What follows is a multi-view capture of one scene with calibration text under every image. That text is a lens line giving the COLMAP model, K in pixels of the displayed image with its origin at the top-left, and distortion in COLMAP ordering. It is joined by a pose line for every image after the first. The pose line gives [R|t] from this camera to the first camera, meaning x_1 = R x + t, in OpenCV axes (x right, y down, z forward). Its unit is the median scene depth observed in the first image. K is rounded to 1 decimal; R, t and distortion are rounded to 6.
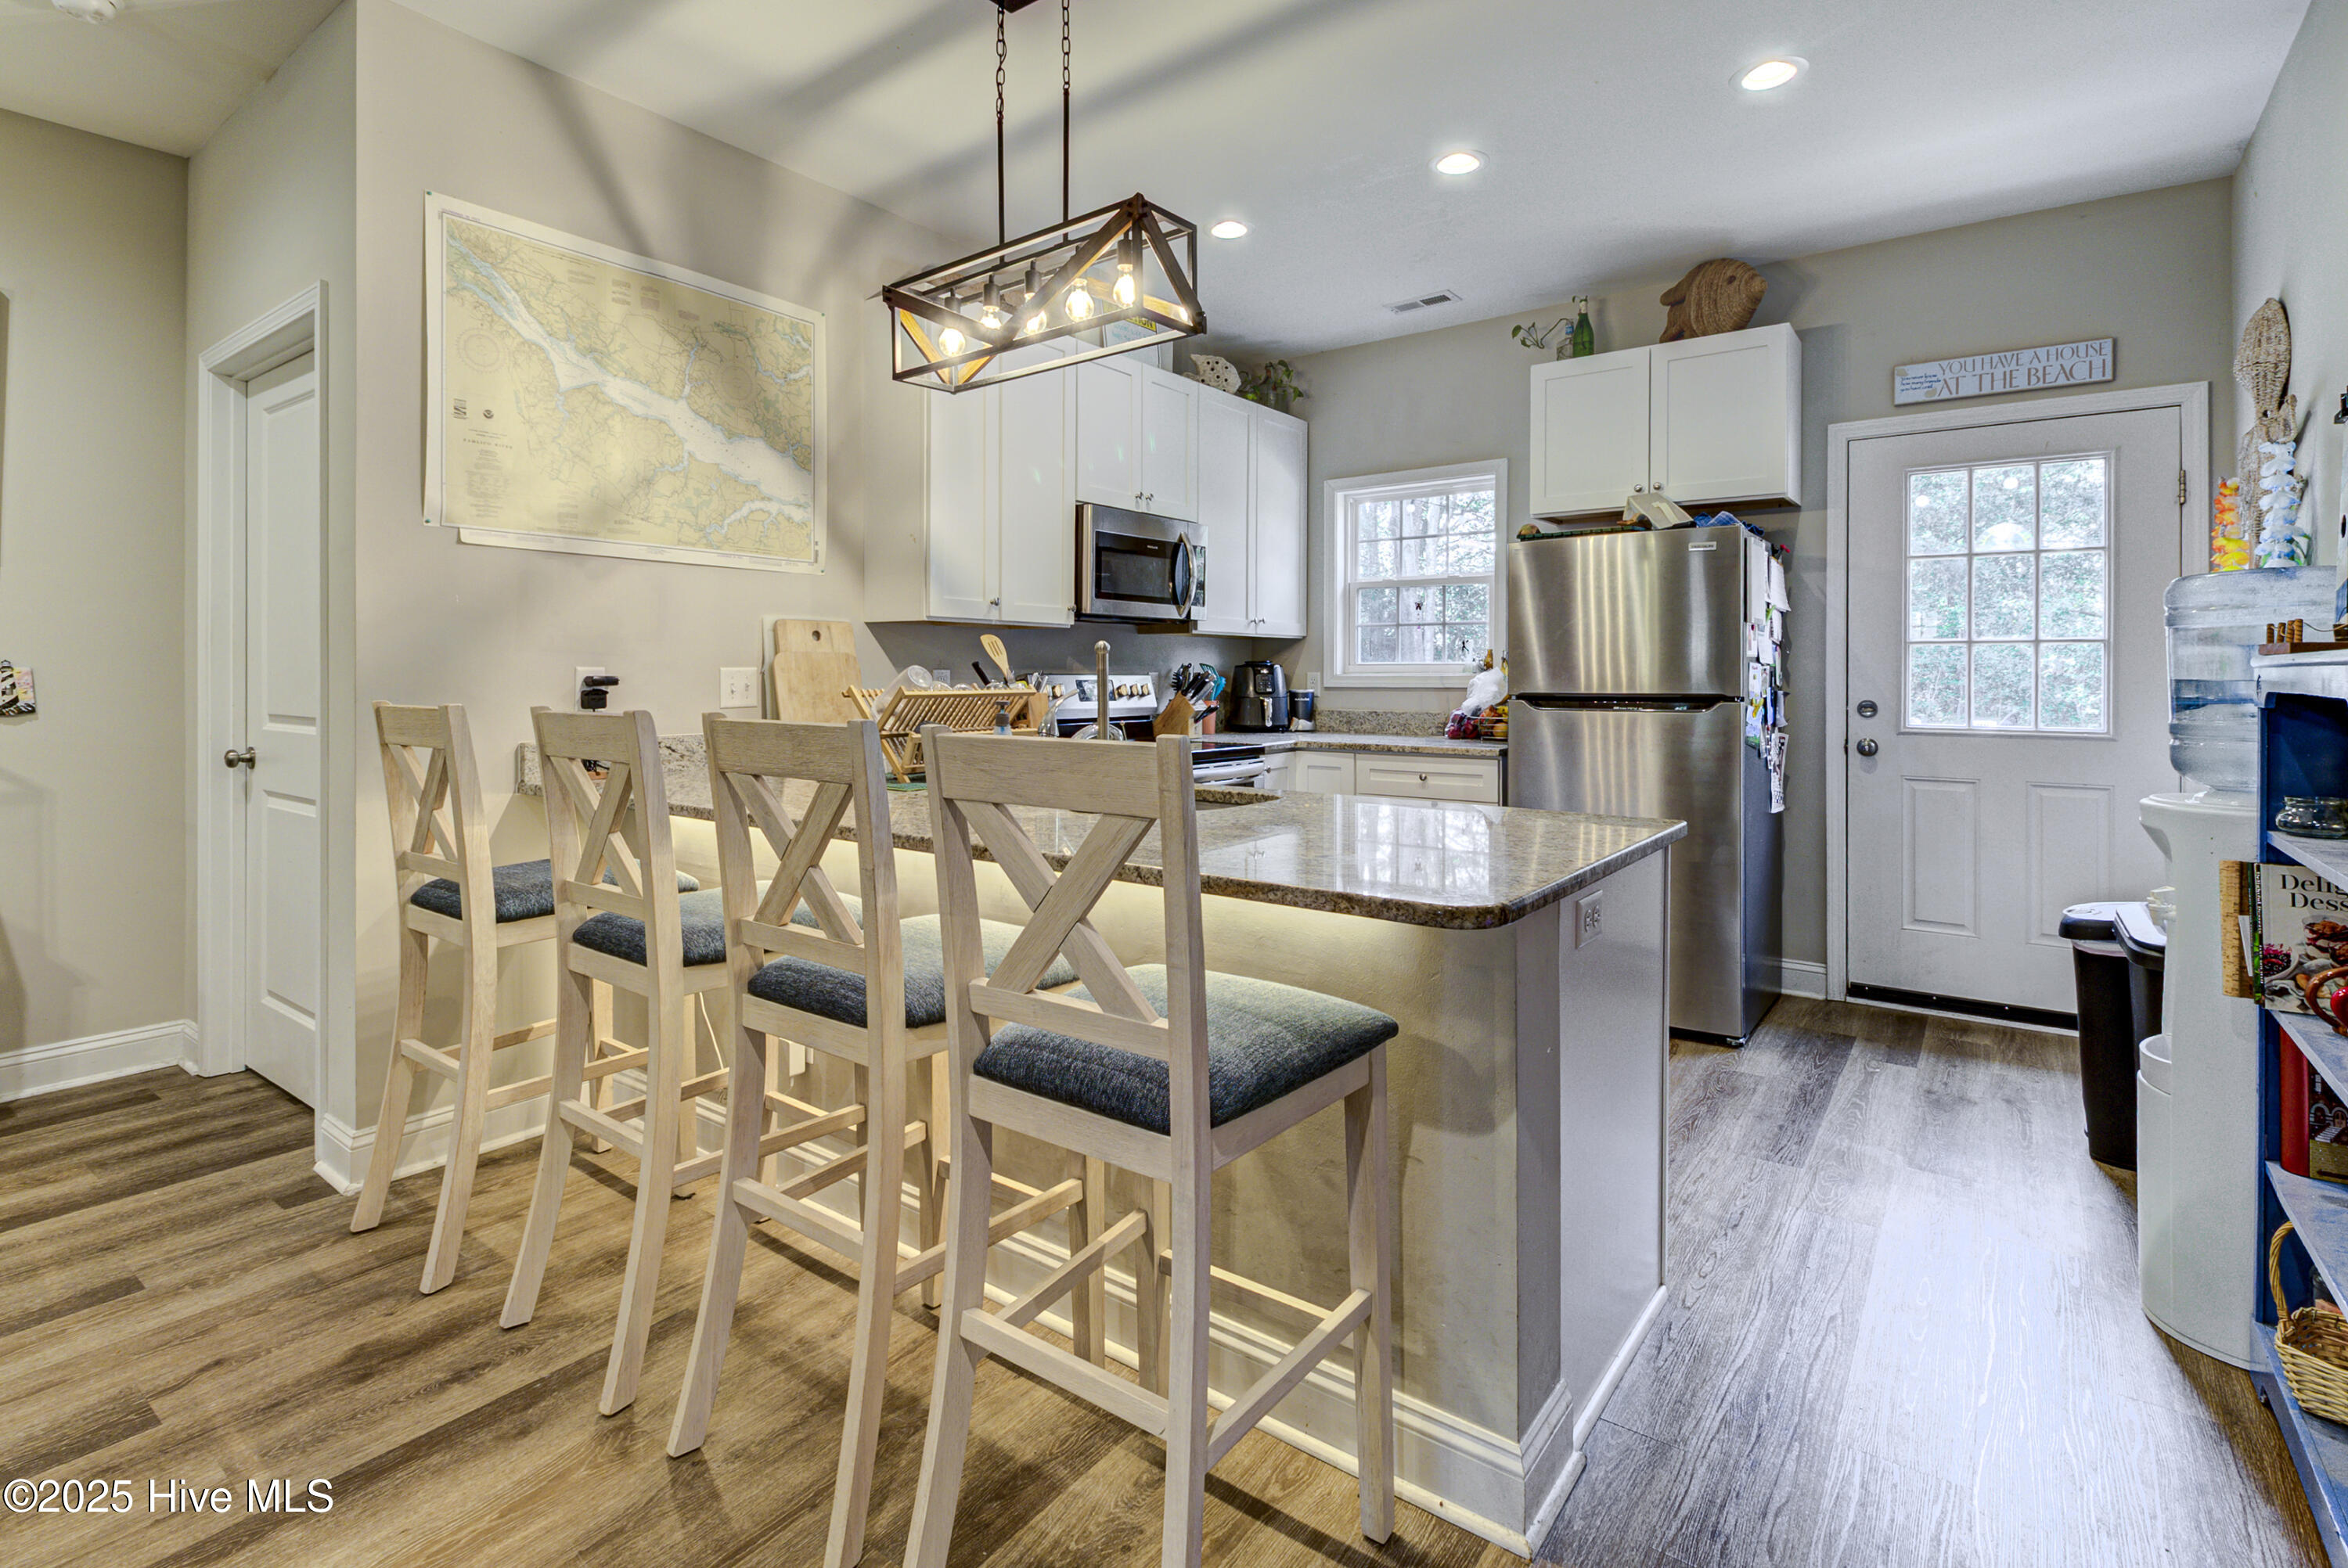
lens RADIAL K [[1109.2, 0, 1173.6], [0, 1109.2, 688.7], [0, 0, 1]] dist [-0.000511, -0.000492]
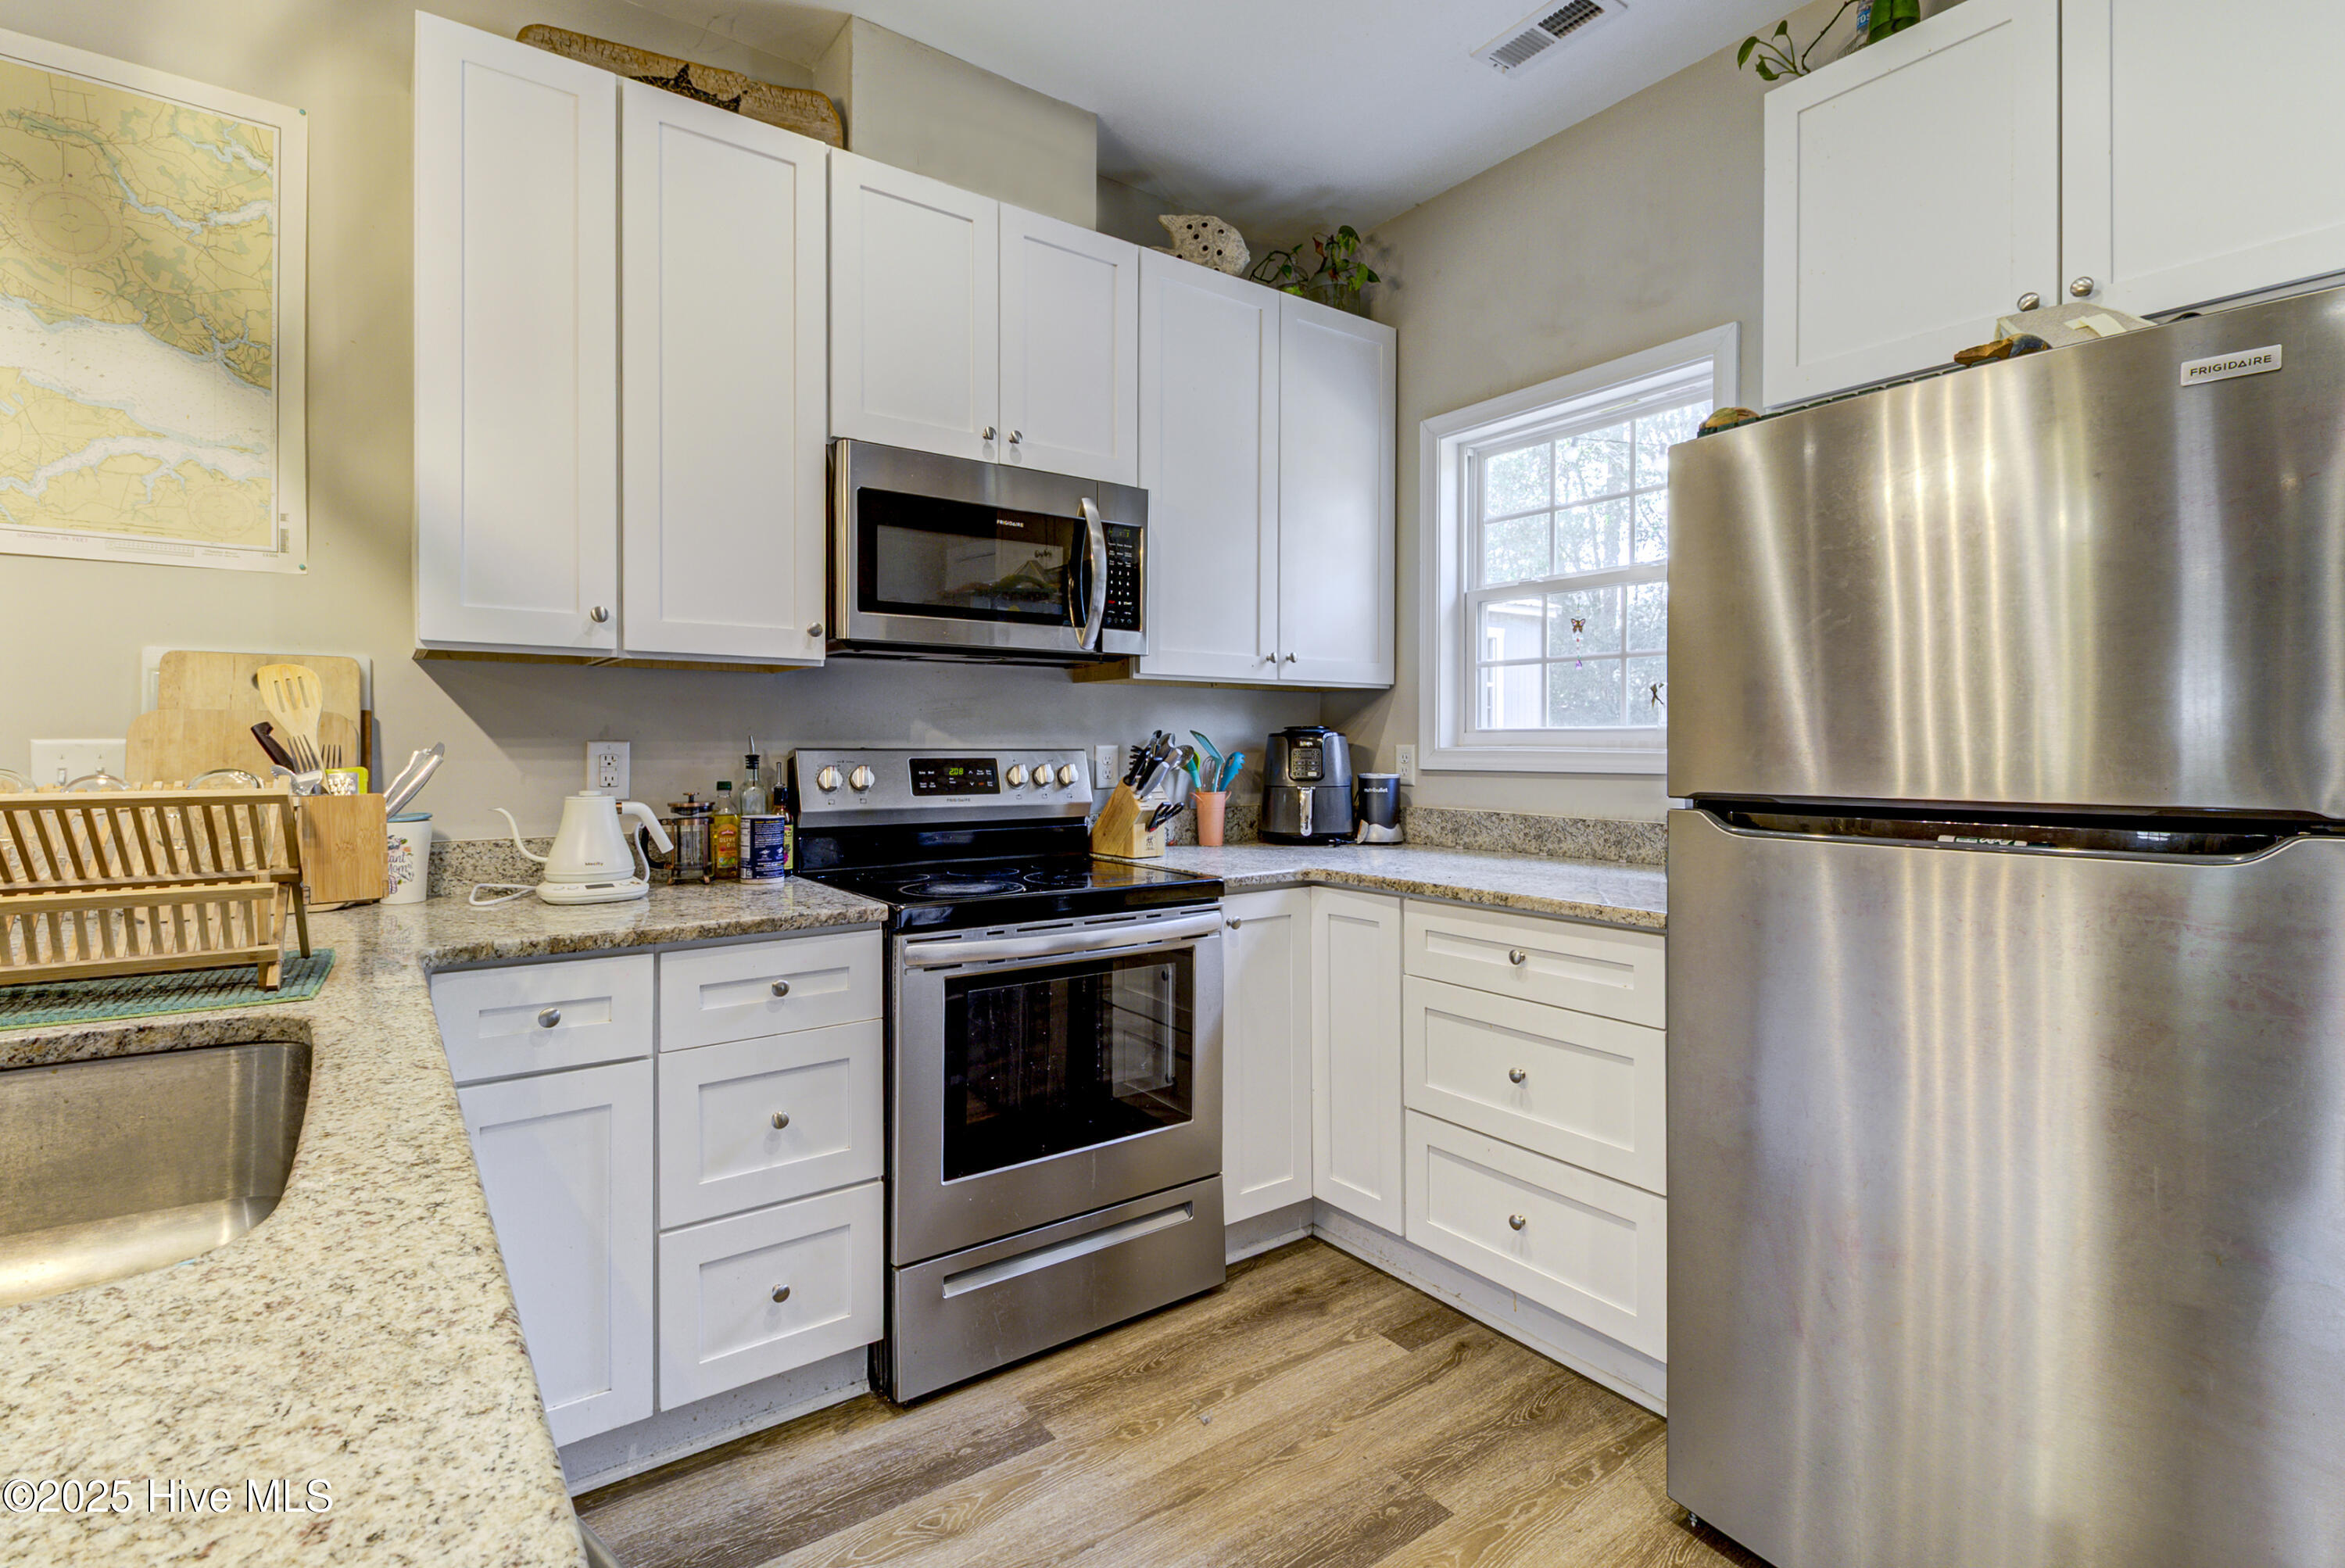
lens RADIAL K [[1104.2, 0, 1174.1], [0, 1104.2, 758.1], [0, 0, 1]] dist [0.002247, -0.001021]
pose [[0.955474, 0.002515, -0.295065, 0.205004], [-0.003194, 0.999993, -0.001819, -0.006740], [0.295058, 0.002681, 0.955476, 0.442847]]
